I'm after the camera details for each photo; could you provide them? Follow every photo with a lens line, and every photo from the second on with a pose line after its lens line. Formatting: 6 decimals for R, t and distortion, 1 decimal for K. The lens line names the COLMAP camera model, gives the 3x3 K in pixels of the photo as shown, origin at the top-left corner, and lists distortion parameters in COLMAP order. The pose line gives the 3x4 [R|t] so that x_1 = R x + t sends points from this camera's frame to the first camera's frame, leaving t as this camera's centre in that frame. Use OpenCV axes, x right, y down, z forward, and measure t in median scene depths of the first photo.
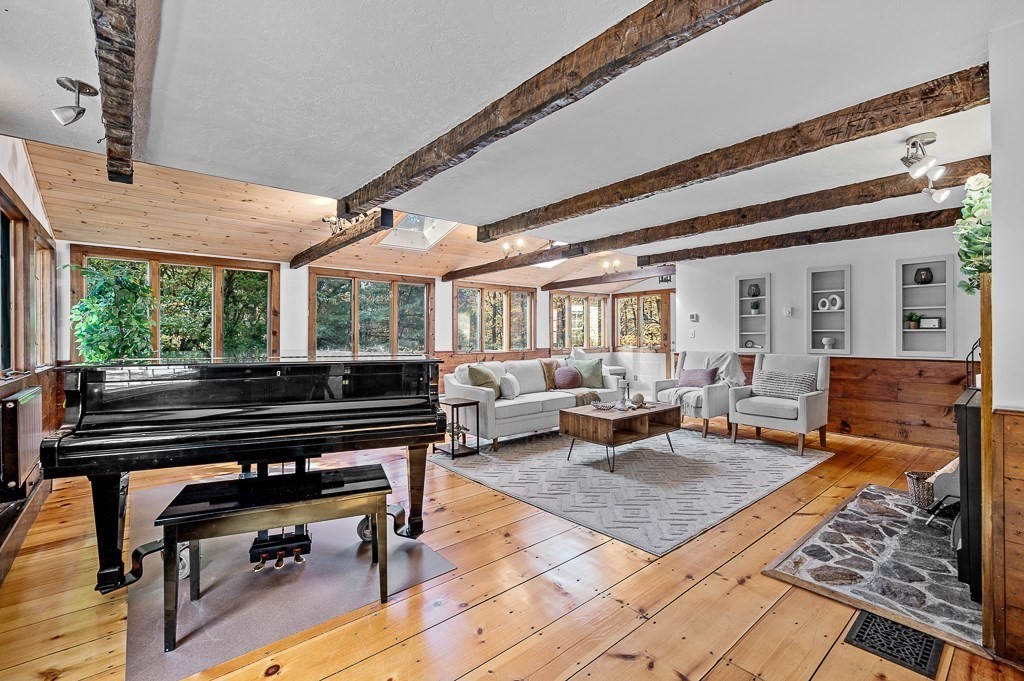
lens RADIAL K [[430.4, 0, 511.2], [0, 430.4, 335.7], [0, 0, 1]] dist [0.000116, 0.000546]
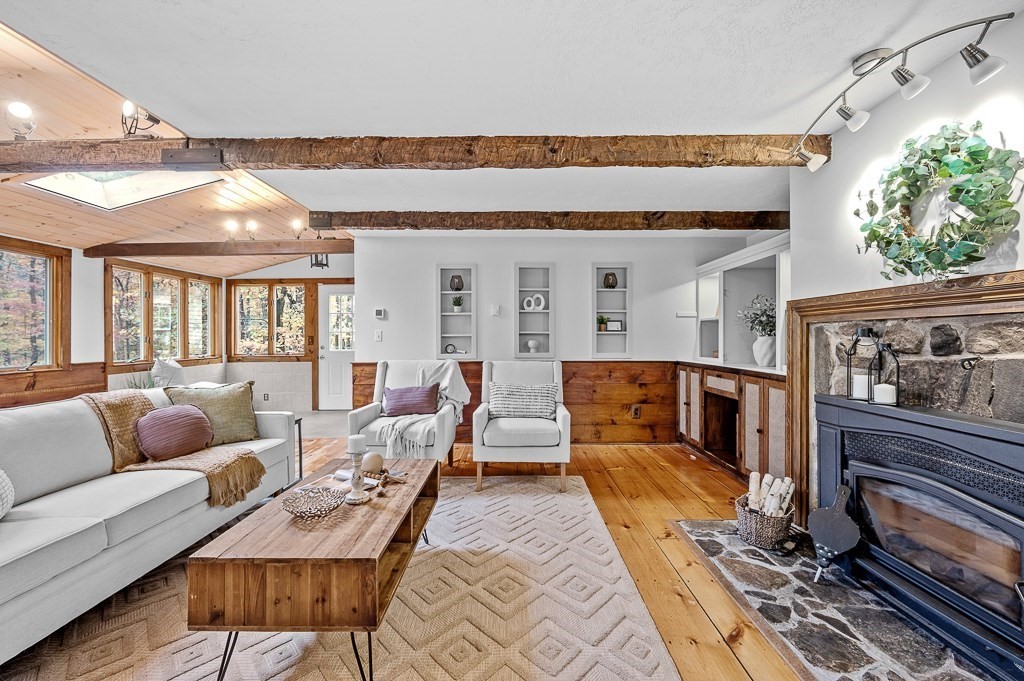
lens RADIAL K [[430.4, 0, 519.0], [0, 430.4, 337.9], [0, 0, 1]] dist [0.000116, 0.000546]
pose [[0.644798, -0.003230, 0.764346, 0.017289], [0.004070, 0.999991, 0.000793, -0.001545], [-0.764342, 0.002600, 0.644806, 0.482526]]
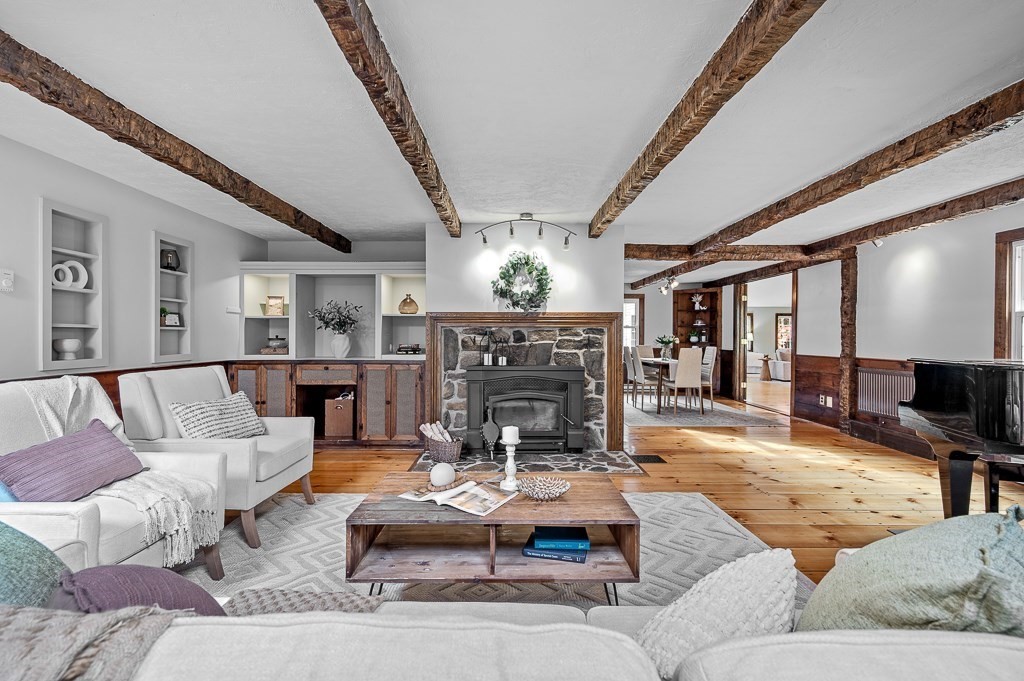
lens RADIAL K [[430.4, 0, 520.6], [0, 430.4, 338.1], [0, 0, 1]] dist [0.000116, 0.000546]
pose [[-0.767525, -0.002565, 0.641013, -0.044480], [-0.000035, 0.999992, 0.003960, 0.002136], [-0.641018, 0.003017, -0.767520, 1.121451]]
